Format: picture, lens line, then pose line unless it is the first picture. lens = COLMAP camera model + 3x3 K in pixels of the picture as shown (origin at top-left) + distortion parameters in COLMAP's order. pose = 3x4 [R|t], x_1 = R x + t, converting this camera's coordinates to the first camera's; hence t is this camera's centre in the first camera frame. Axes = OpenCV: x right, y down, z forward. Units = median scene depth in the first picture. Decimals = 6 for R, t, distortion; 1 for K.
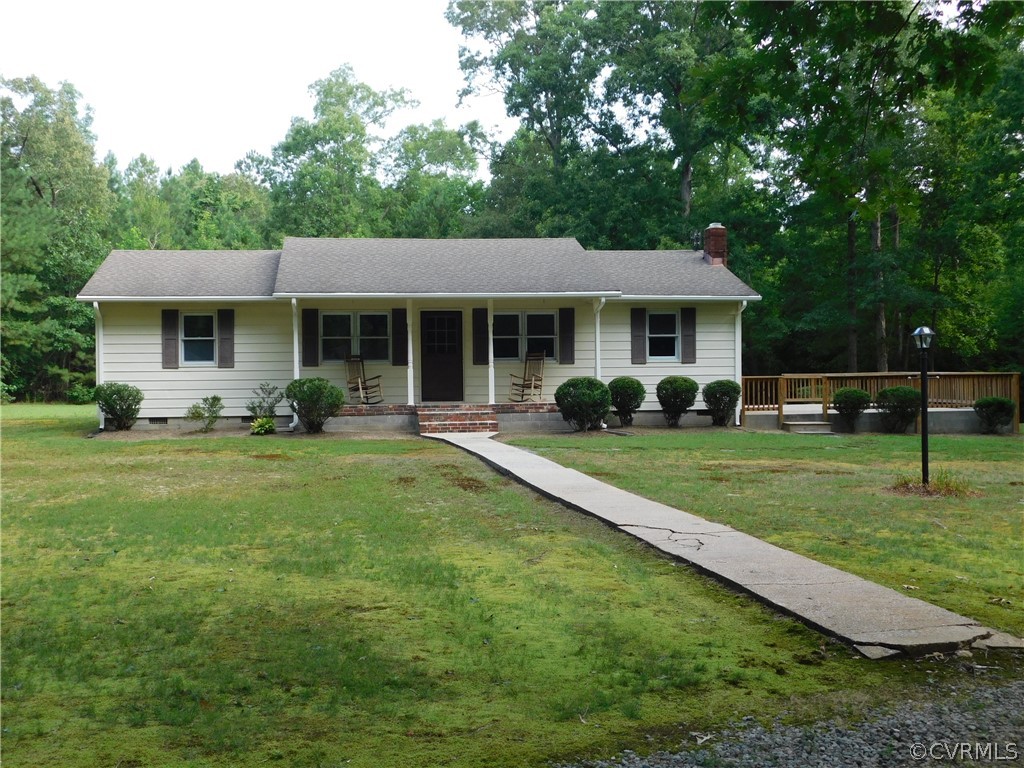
lens RADIAL K [[1214.6, 0, 518.5], [0, 1214.6, 395.6], [0, 0, 1]] dist [0.000078, 0.000000]
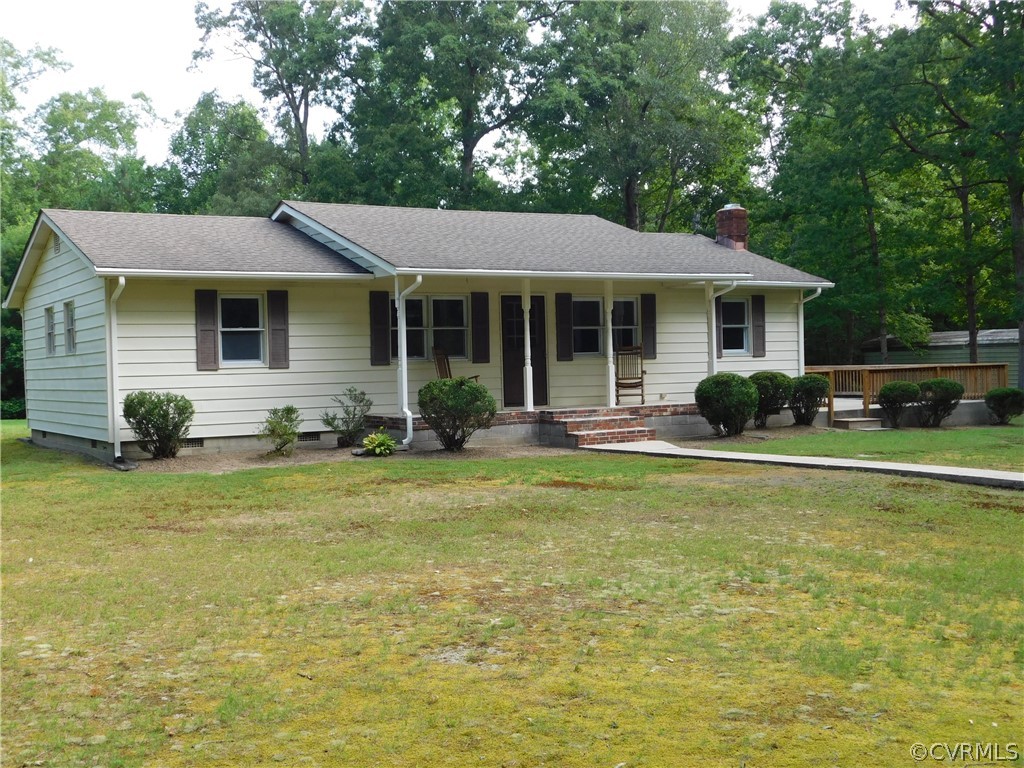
lens RADIAL K [[1214.6, 0, 519.6], [0, 1214.6, 391.7], [0, 0, 1]] dist [0.000078, 0.000000]
pose [[0.922481, -0.021550, 0.385442, -0.369413], [0.023818, 0.999716, -0.001110, -0.004045], [-0.385308, 0.010205, 0.922732, 0.239606]]
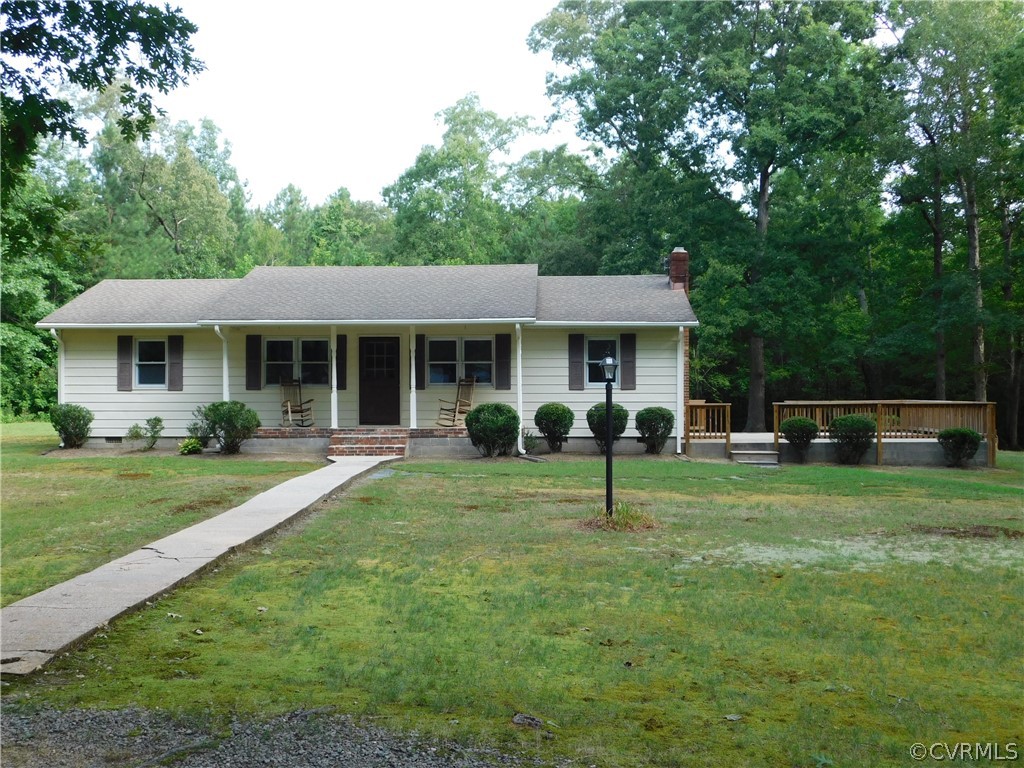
lens RADIAL K [[1214.6, 0, 520.7], [0, 1214.6, 410.7], [0, 0, 1]] dist [0.000078, 0.000000]
pose [[0.985232, 0.011027, -0.170870, 0.222836], [-0.011951, 0.999919, -0.004380, -0.004216], [0.170808, 0.006357, 0.985284, 0.008636]]
